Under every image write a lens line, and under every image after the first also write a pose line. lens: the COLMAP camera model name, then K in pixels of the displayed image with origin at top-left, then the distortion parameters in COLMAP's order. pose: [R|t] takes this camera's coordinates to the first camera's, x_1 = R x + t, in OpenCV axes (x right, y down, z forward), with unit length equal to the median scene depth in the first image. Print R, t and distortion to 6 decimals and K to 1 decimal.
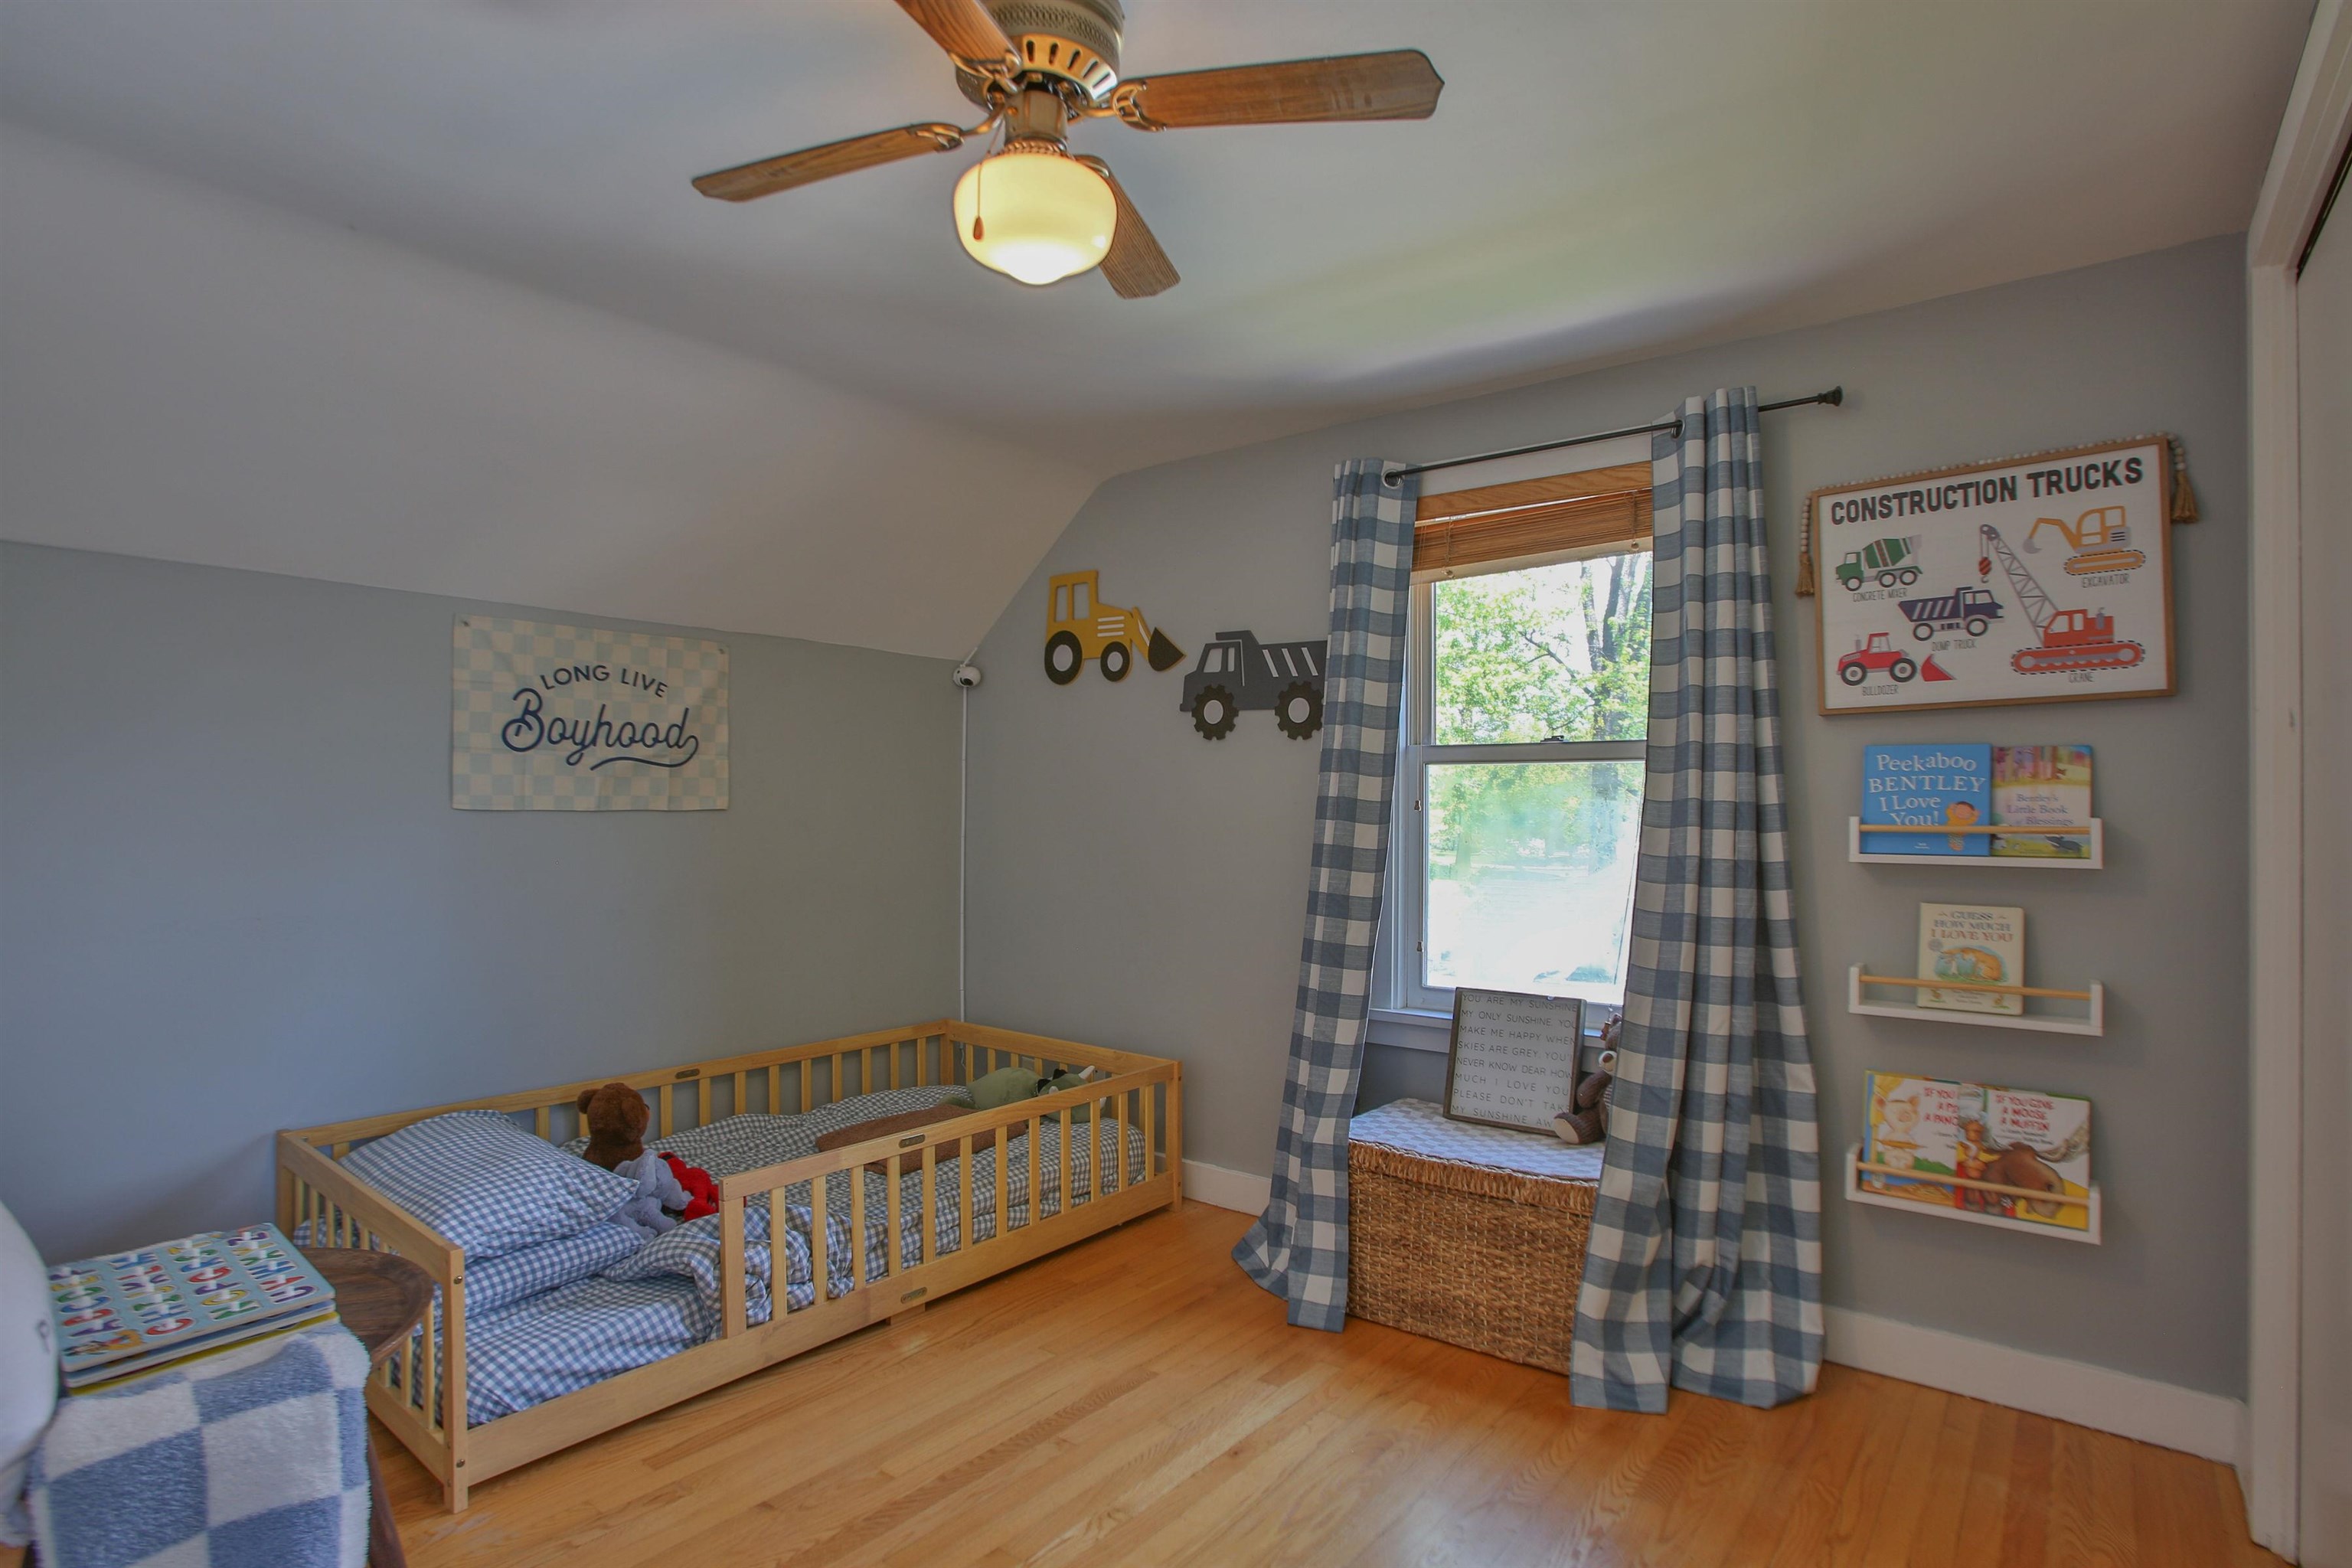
lens RADIAL K [[1185.3, 0, 1174.9], [0, 1185.3, 790.8], [0, 0, 1]] dist [-0.072574, 0.030169]
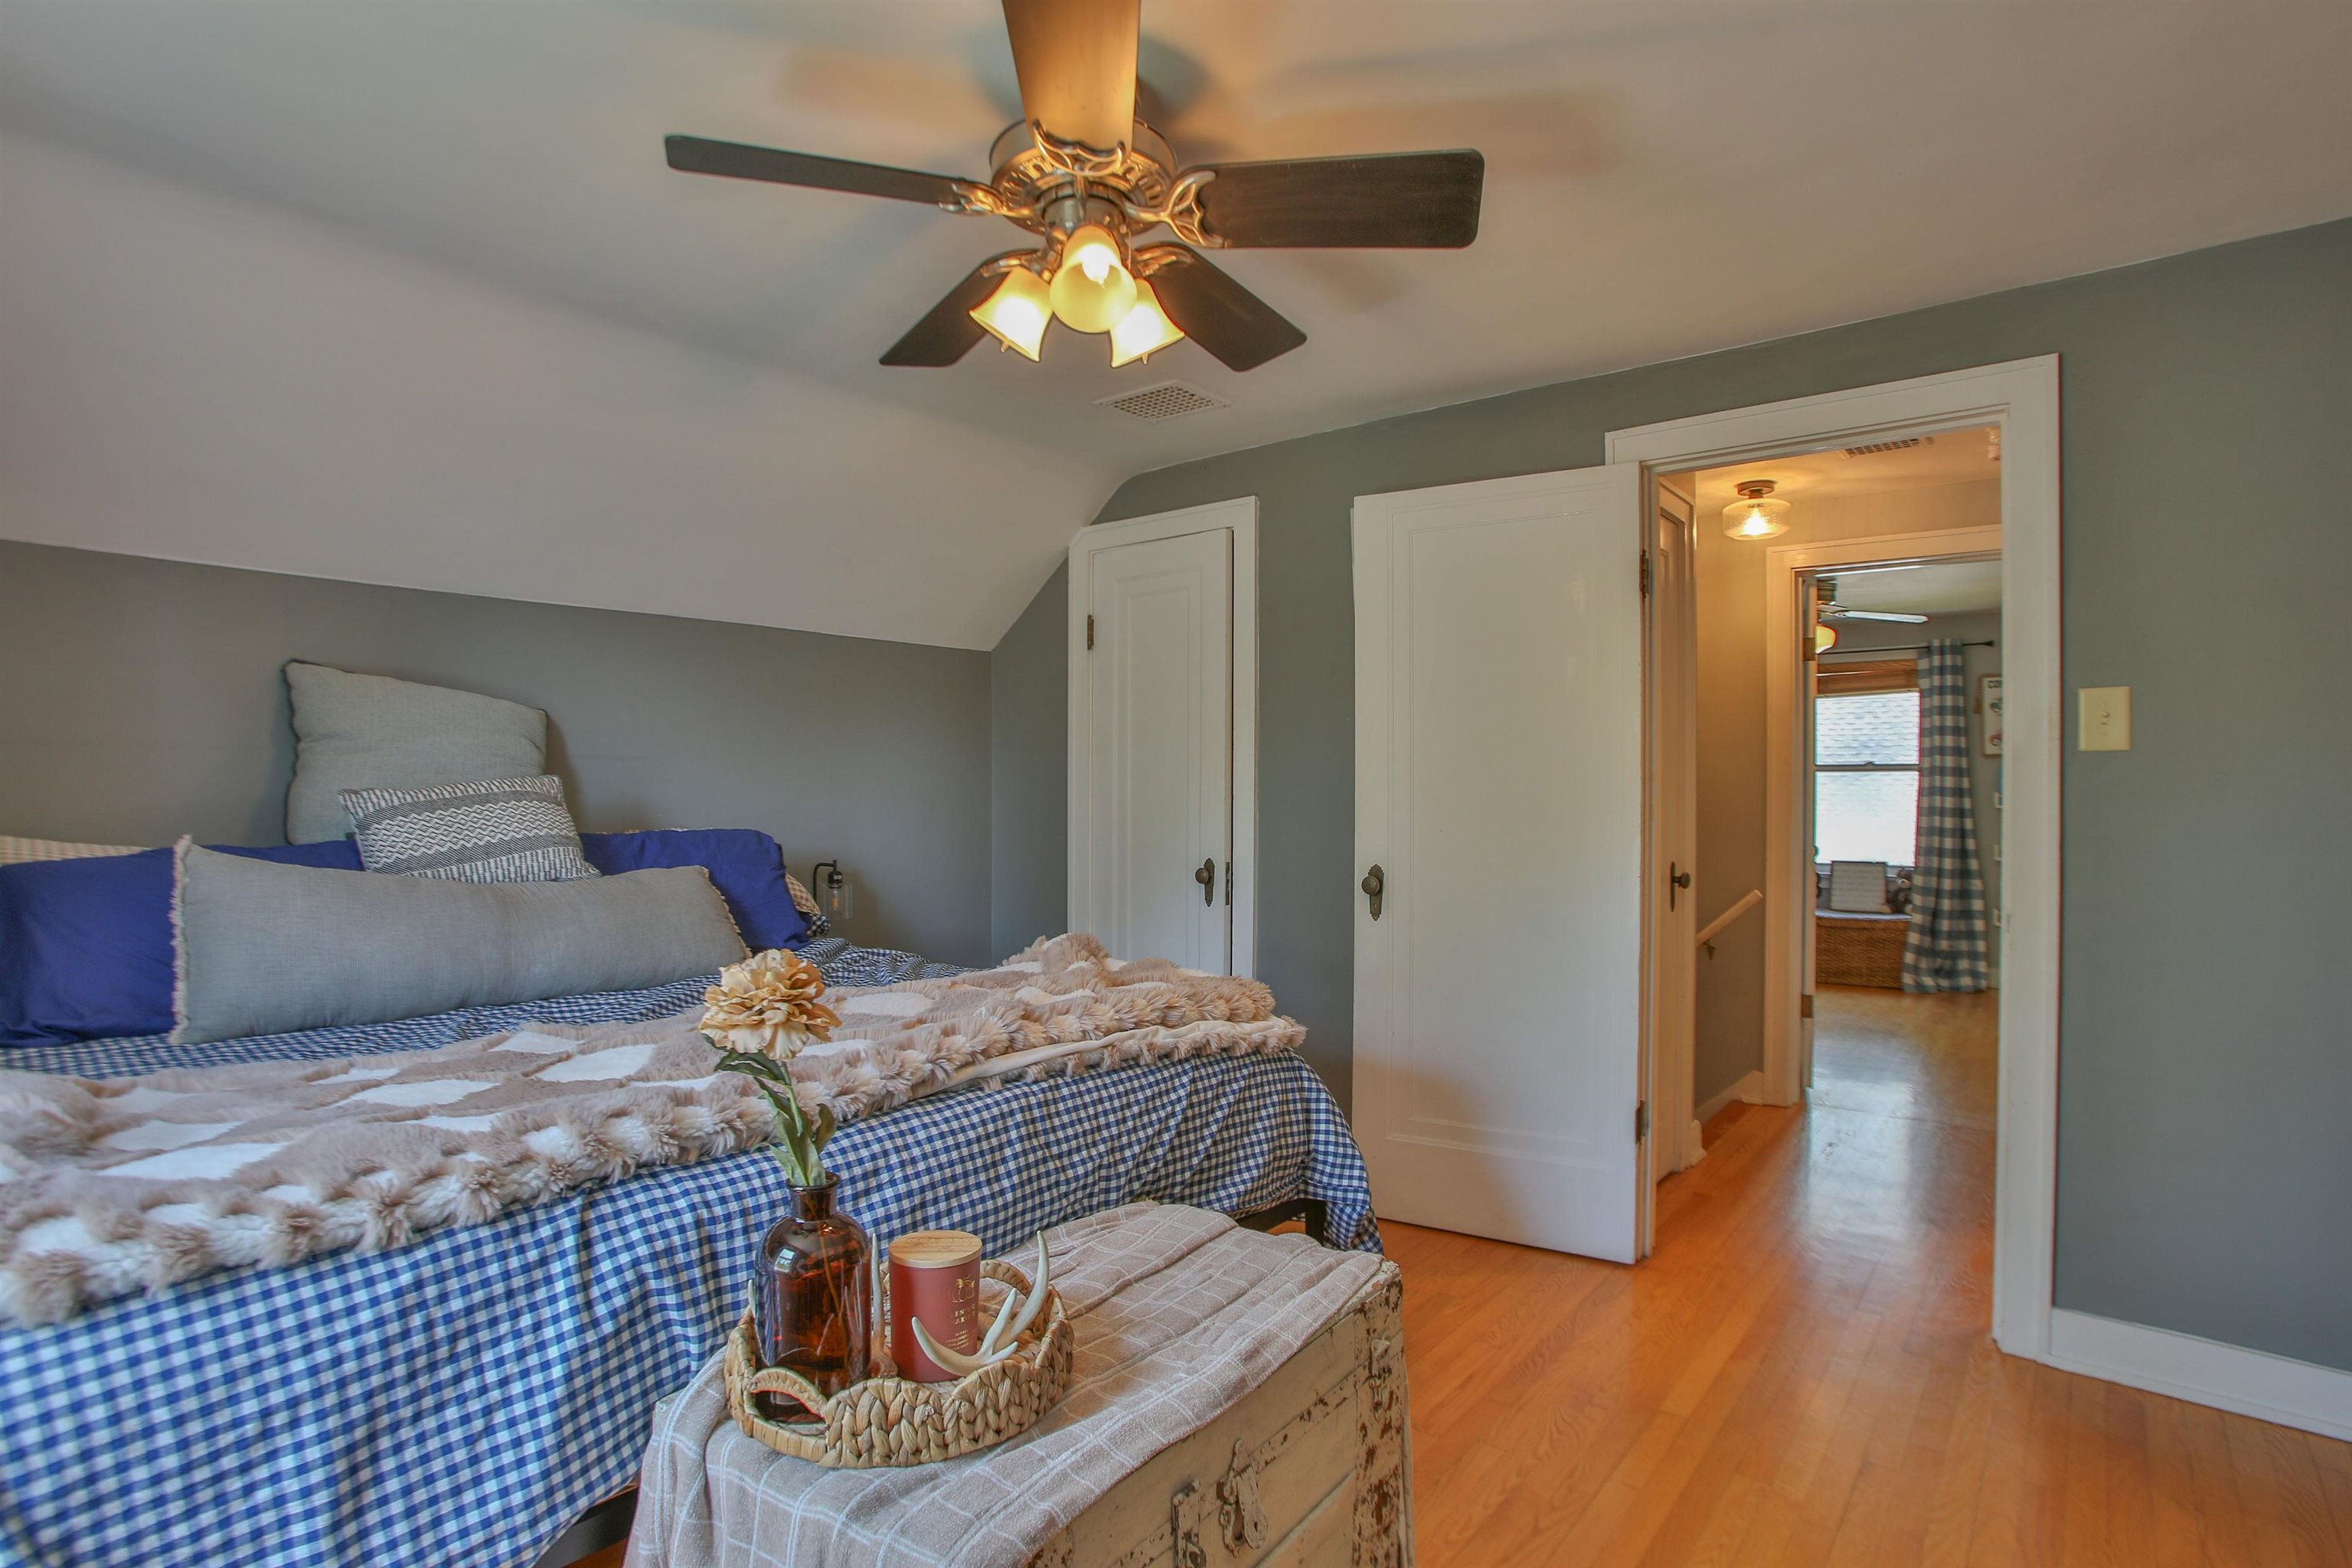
lens RADIAL K [[1185.3, 0, 1174.9], [0, 1185.3, 790.8], [0, 0, 1]] dist [-0.072574, 0.030169]
pose [[0.999904, -0.004207, -0.013190, -1.358281], [0.004370, 0.999914, 0.012399, -0.024406], [0.013137, -0.012455, 0.999836, -1.804831]]
